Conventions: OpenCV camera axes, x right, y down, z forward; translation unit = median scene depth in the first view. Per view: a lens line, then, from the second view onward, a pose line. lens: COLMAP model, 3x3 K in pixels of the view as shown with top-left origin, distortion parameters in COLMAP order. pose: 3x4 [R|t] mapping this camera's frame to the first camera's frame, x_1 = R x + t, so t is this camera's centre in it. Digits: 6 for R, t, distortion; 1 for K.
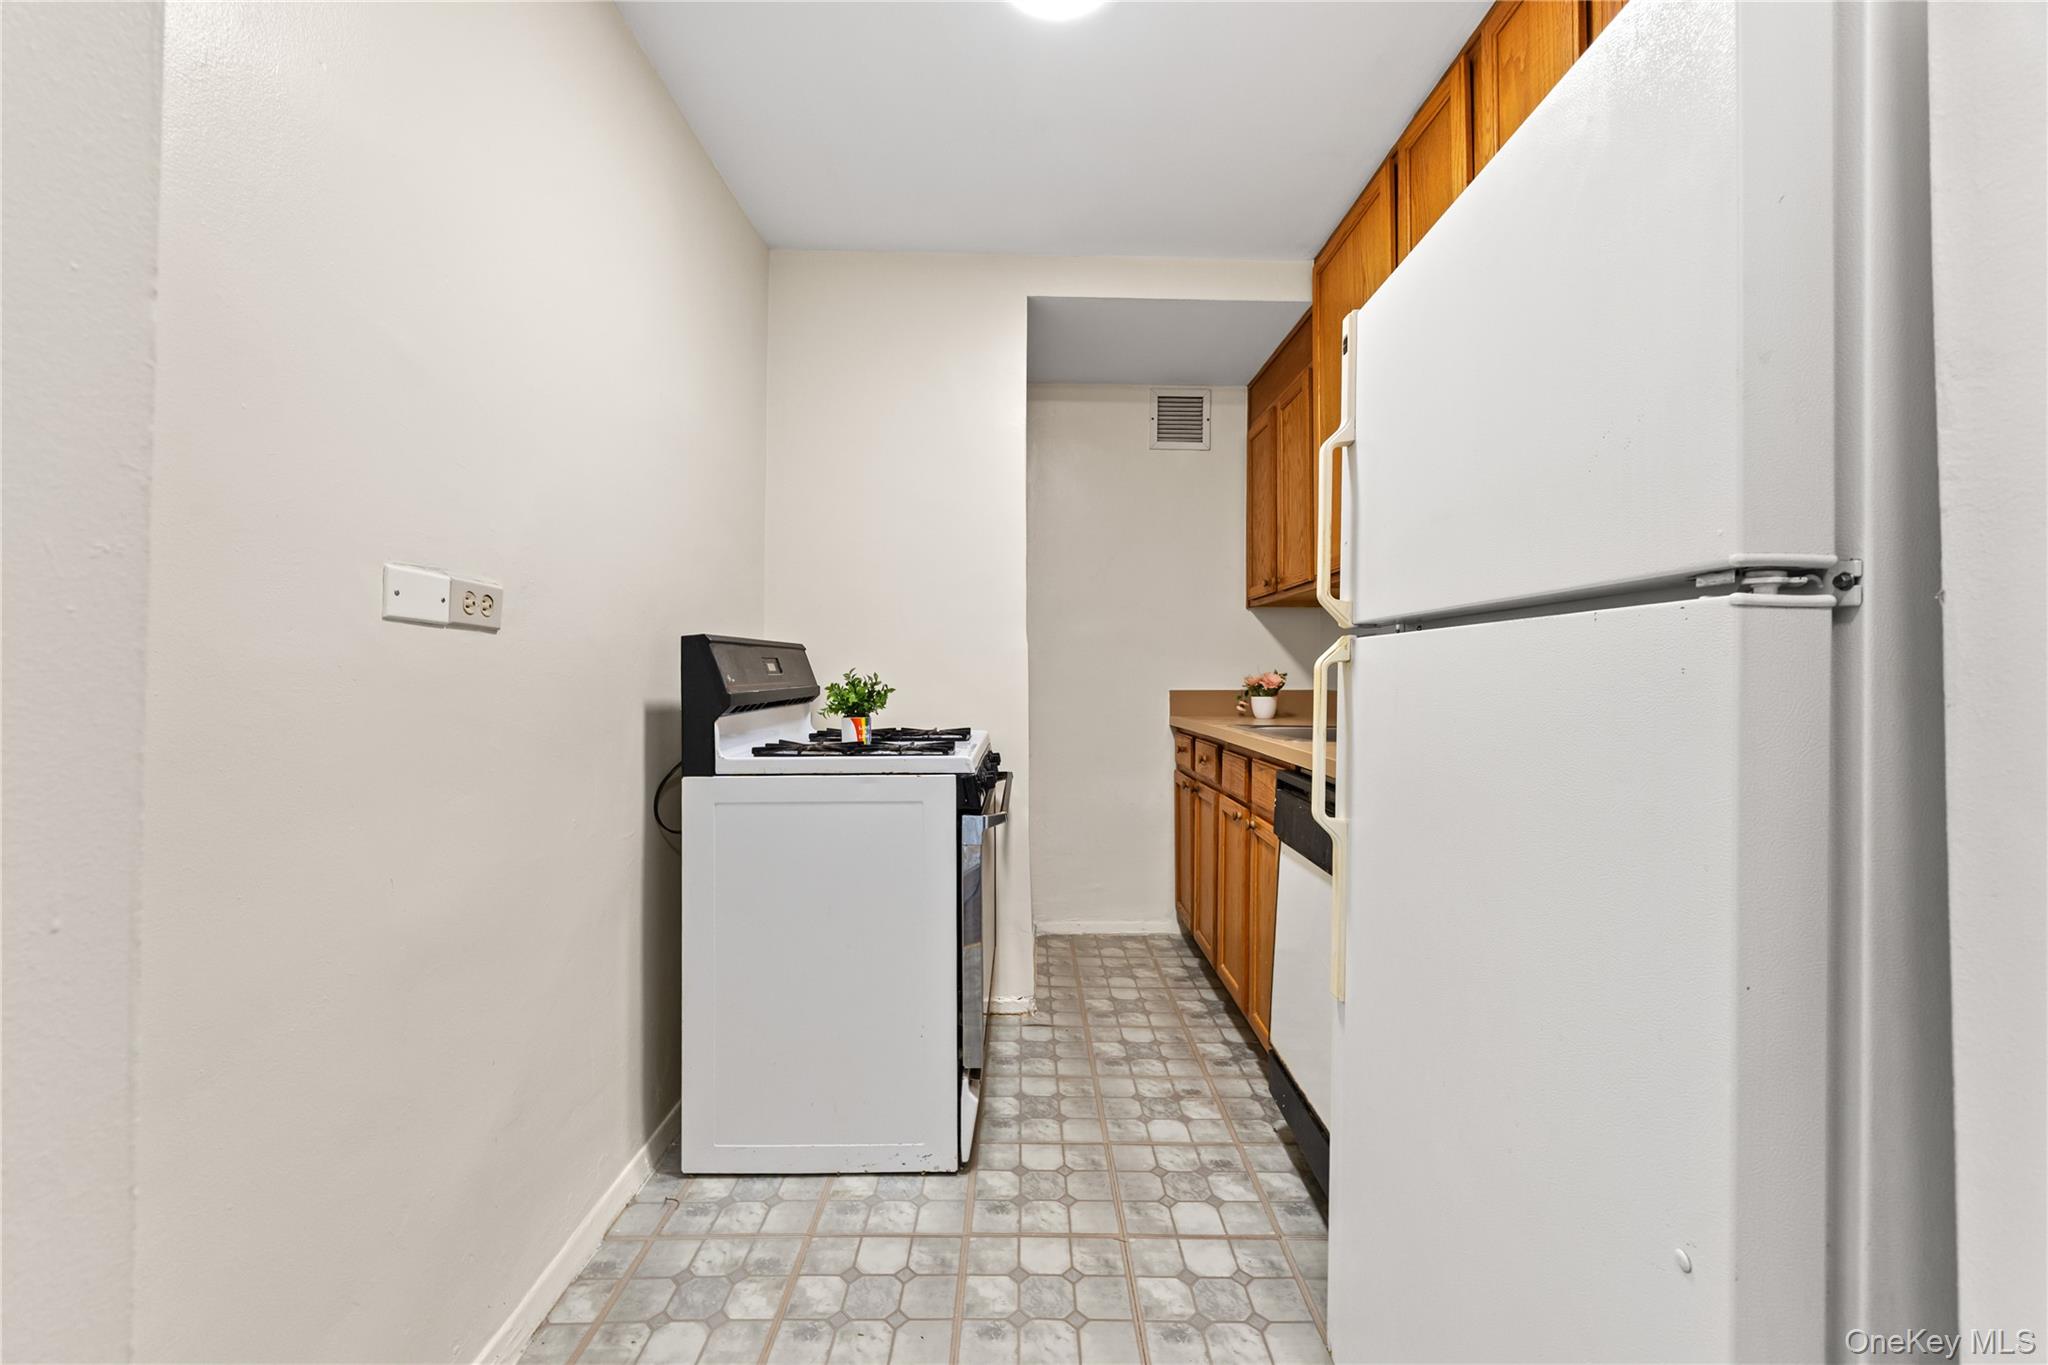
lens RADIAL K [[795.8, 0, 1027.1], [0, 795.8, 664.5], [0, 0, 1]] dist [-0.000272, 0.000487]
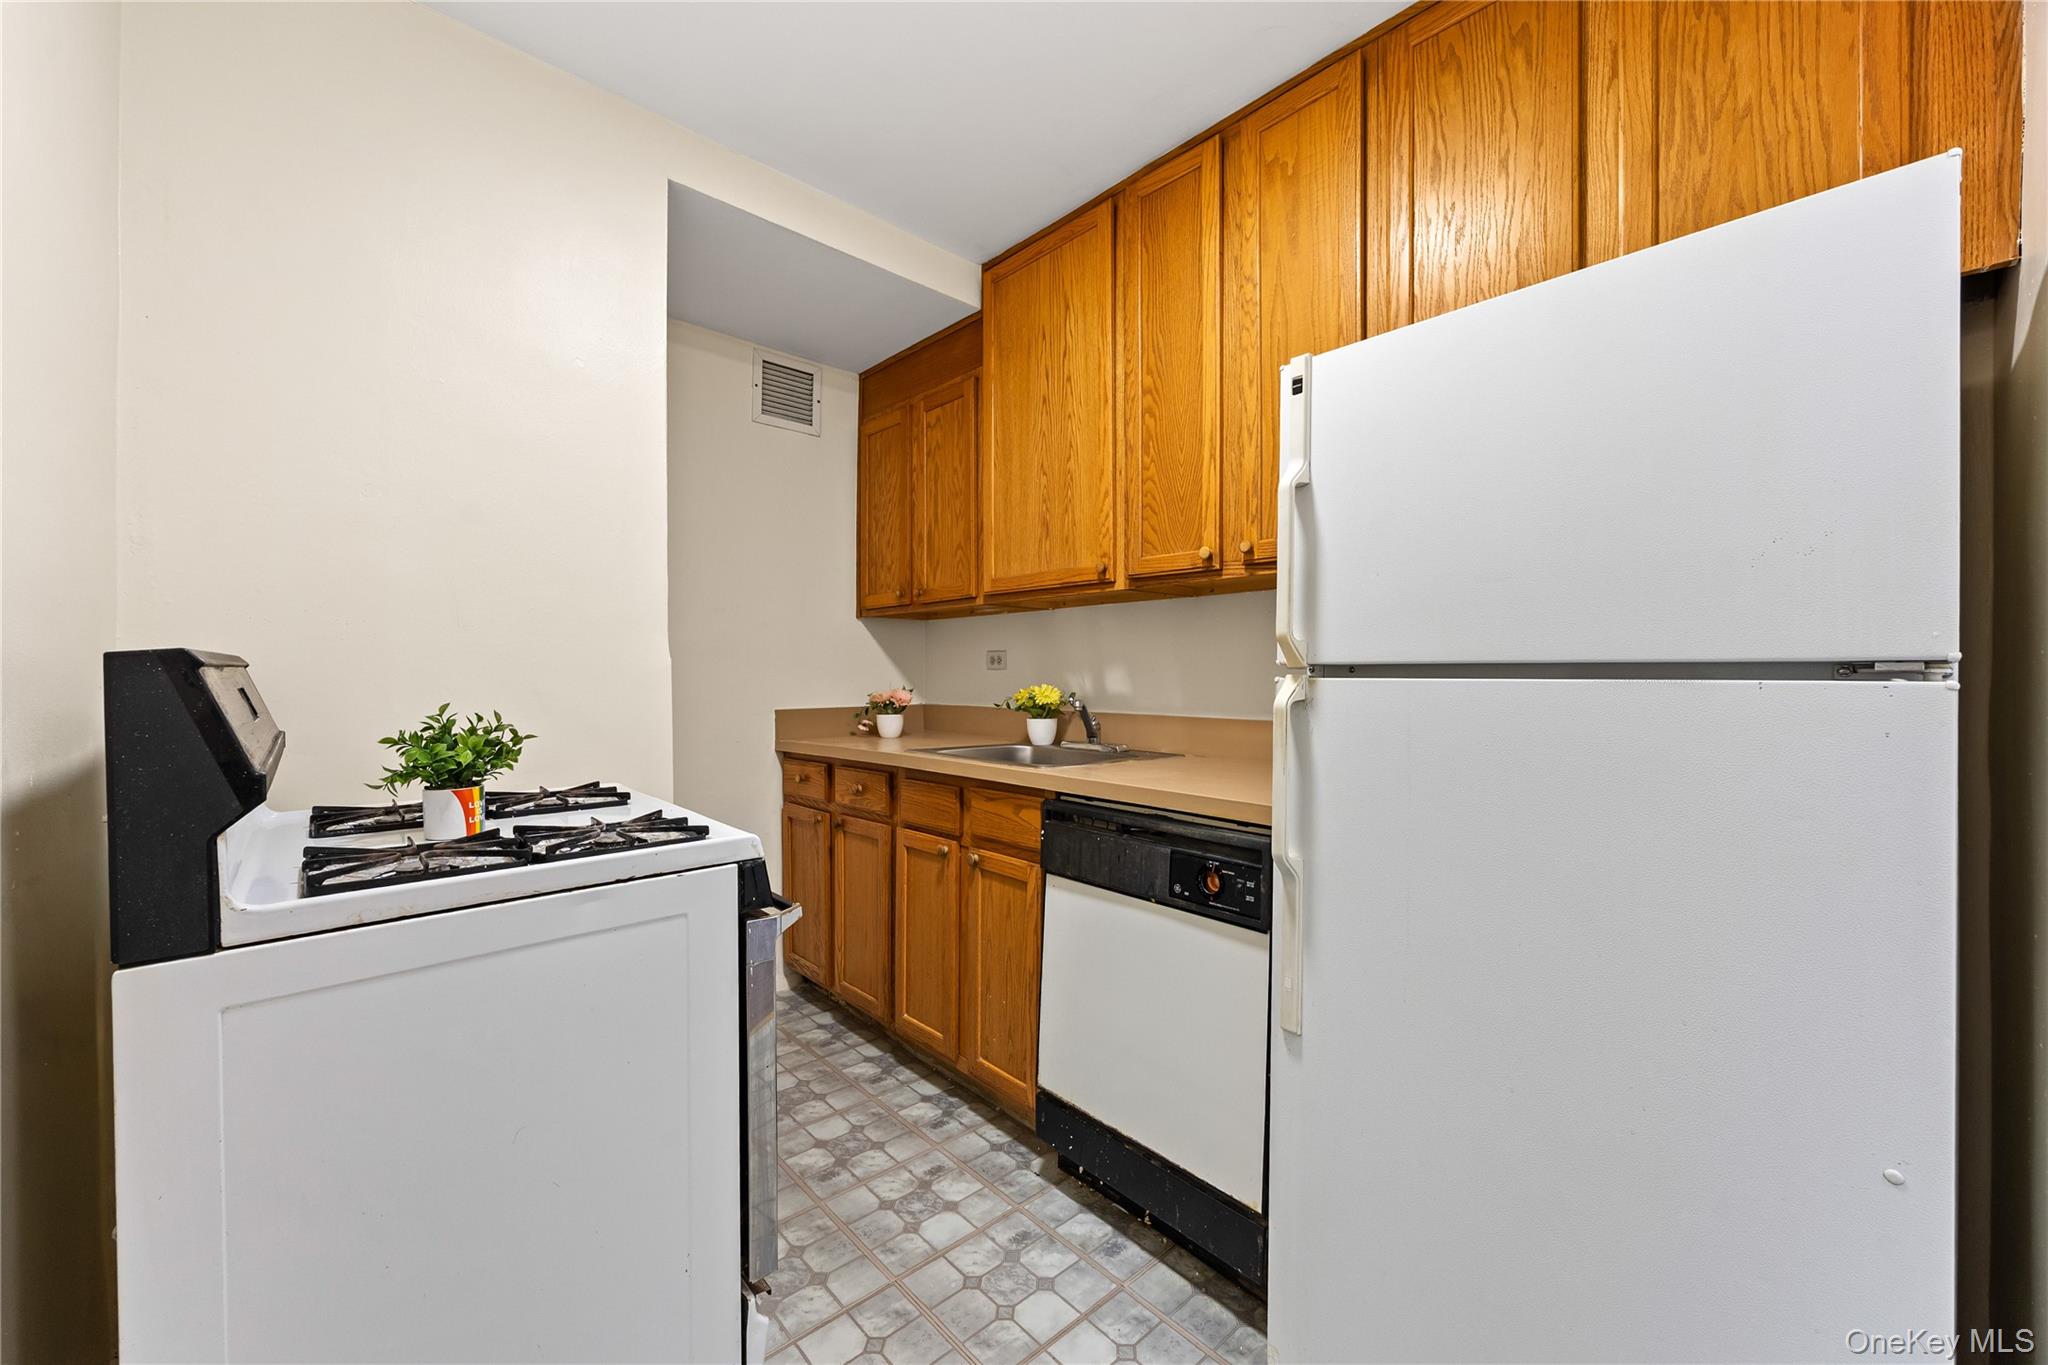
lens RADIAL K [[795.8, 0, 1031.2], [0, 795.8, 678.8], [0, 0, 1]] dist [-0.000272, 0.000487]
pose [[0.728466, -0.010026, 0.685009, -0.292605], [-0.003943, 0.999815, 0.018827, -0.025476], [-0.685071, -0.016415, 0.728292, 0.268541]]
